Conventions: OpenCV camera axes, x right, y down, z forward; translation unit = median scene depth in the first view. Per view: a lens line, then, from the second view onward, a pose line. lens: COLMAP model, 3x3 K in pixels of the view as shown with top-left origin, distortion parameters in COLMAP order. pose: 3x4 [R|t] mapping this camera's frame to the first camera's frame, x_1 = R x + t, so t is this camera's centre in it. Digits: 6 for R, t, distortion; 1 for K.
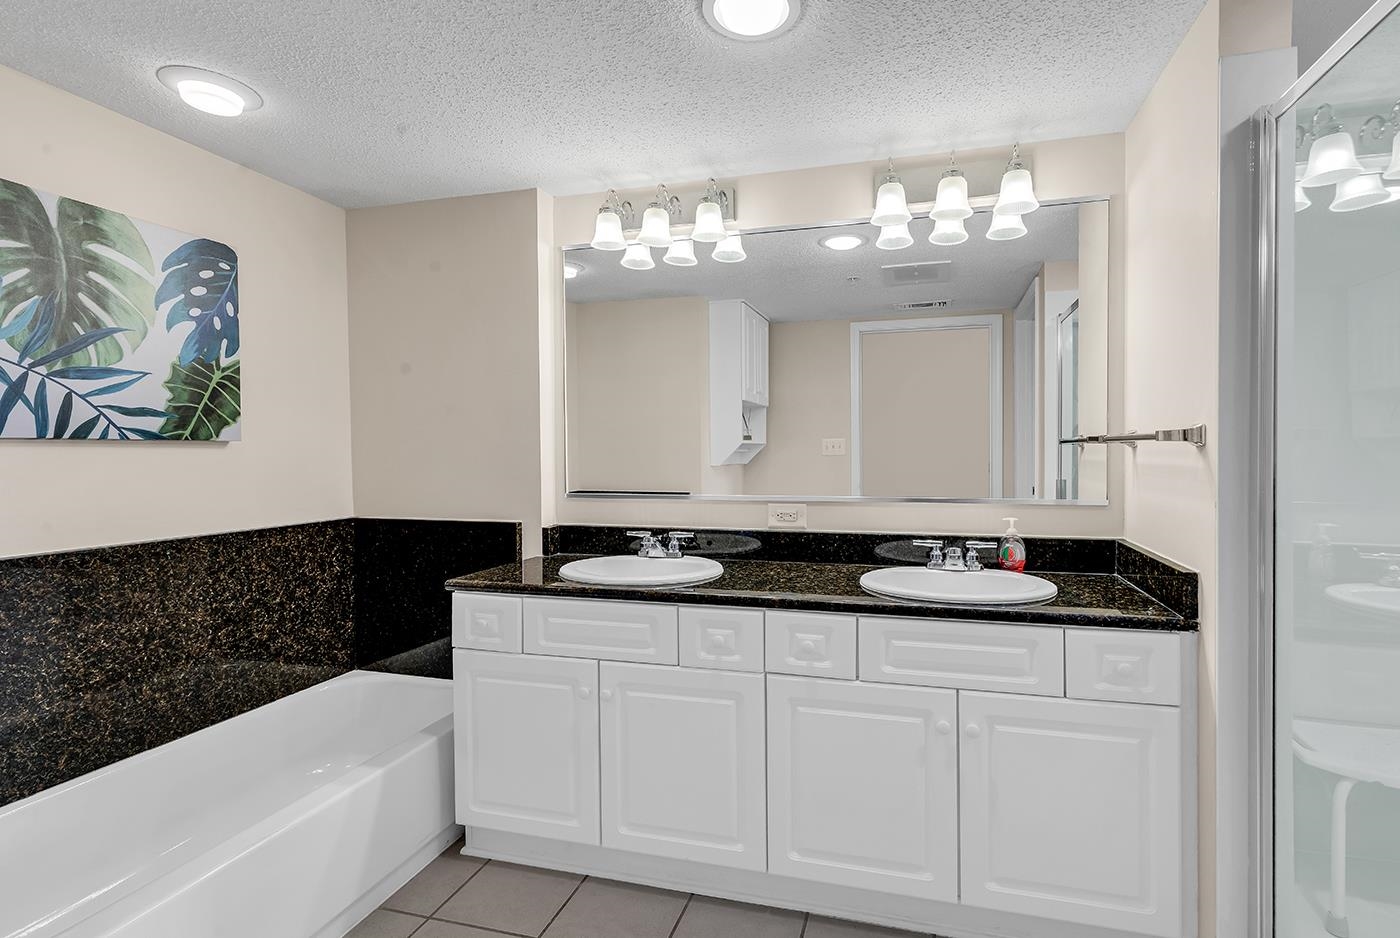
lens RADIAL K [[653.2, 0, 751.0], [0, 653.2, 466.6], [0, 0, 1]] dist [0.005395, 0.000427]
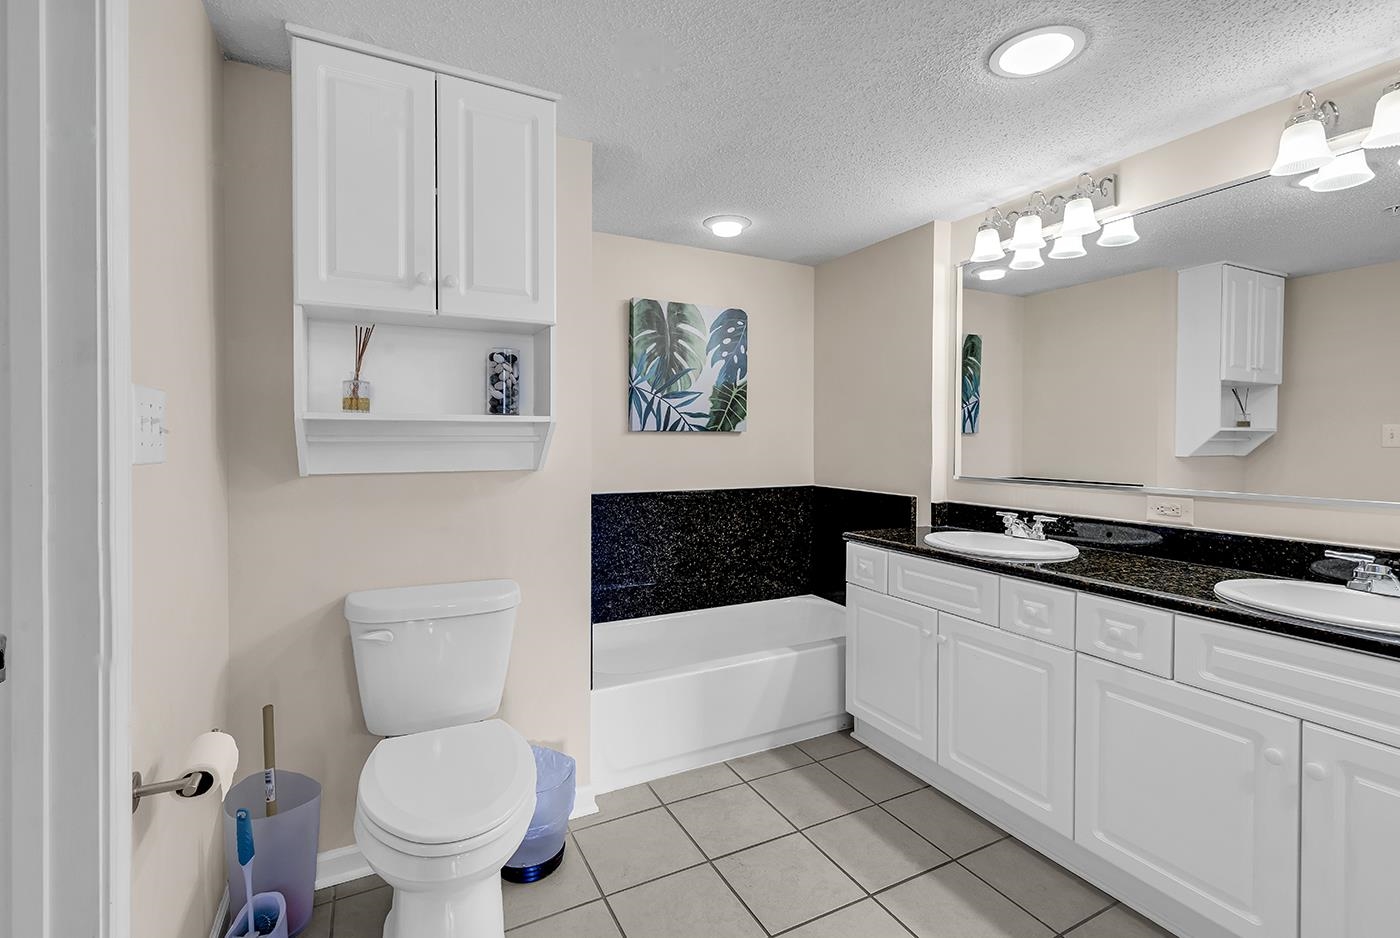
lens RADIAL K [[639.2, 0, 700.1], [0, 639.2, 449.7], [0, 0, 1]] dist [0.000339, -0.000012]
pose [[0.664631, 0.018411, -0.746945, 0.330014], [-0.022652, 0.999733, 0.004486, 0.000672], [0.746829, 0.013938, 0.664871, -0.120924]]
